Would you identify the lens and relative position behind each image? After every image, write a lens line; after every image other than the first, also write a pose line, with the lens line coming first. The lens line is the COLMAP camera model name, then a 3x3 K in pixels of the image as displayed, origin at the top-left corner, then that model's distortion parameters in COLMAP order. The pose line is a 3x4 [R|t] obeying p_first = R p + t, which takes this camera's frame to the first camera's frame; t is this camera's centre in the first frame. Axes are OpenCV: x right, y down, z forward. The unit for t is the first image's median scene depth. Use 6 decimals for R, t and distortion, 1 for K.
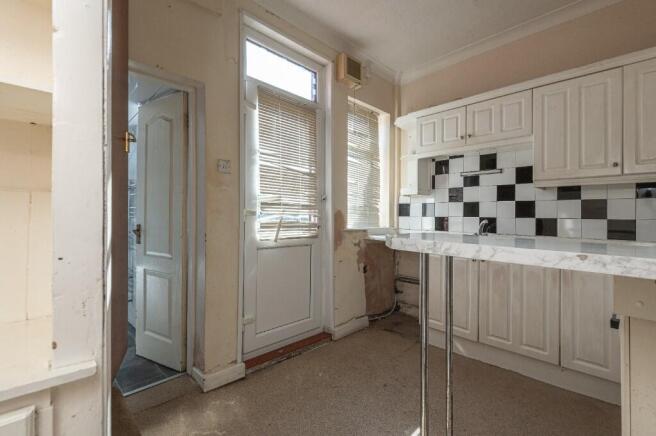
lens RADIAL K [[296.1, 0, 328.3], [0, 296.1, 214.5], [0, 0, 1]] dist [0.030647, -0.016515]
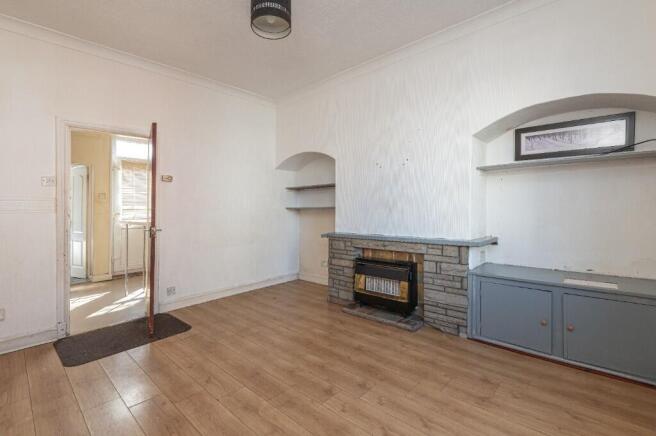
lens RADIAL K [[296.1, 0, 328.3], [0, 296.1, 214.5], [0, 0, 1]] dist [0.030647, -0.016515]
pose [[0.997895, -0.006890, 0.064488, 1.207008], [0.006668, 0.999971, 0.003658, 0.003257], [-0.064512, -0.003220, 0.997912, -1.426271]]
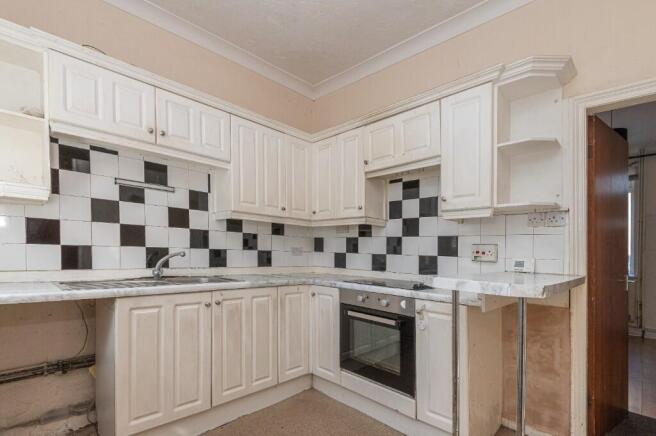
lens RADIAL K [[301.0, 0, 329.1], [0, 301.0, 250.2], [0, 0, 1]] dist [-0.000878, -0.000815]
pose [[-0.013933, -0.009355, 0.999859, -0.280554], [-0.032161, 0.999443, 0.008903, -0.004641], [-0.999386, -0.032033, -0.014226, 0.689835]]
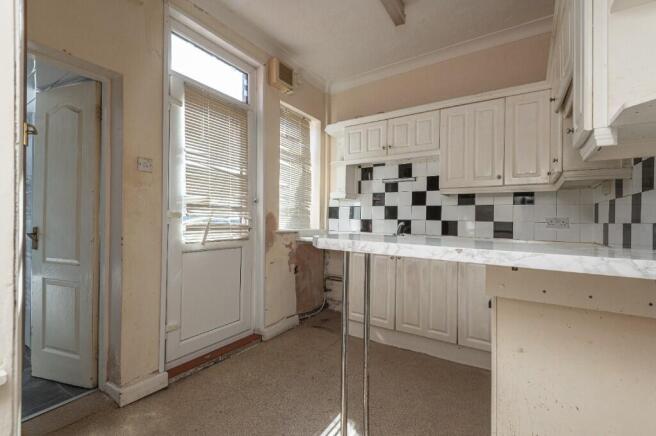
lens RADIAL K [[296.1, 0, 328.3], [0, 296.1, 214.5], [0, 0, 1]] dist [0.030647, -0.016515]
pose [[0.974680, 0.005834, 0.223527, 0.002236], [-0.004247, 0.999962, -0.007576, -0.000683], [-0.223563, 0.006435, 0.974668, -0.035596]]
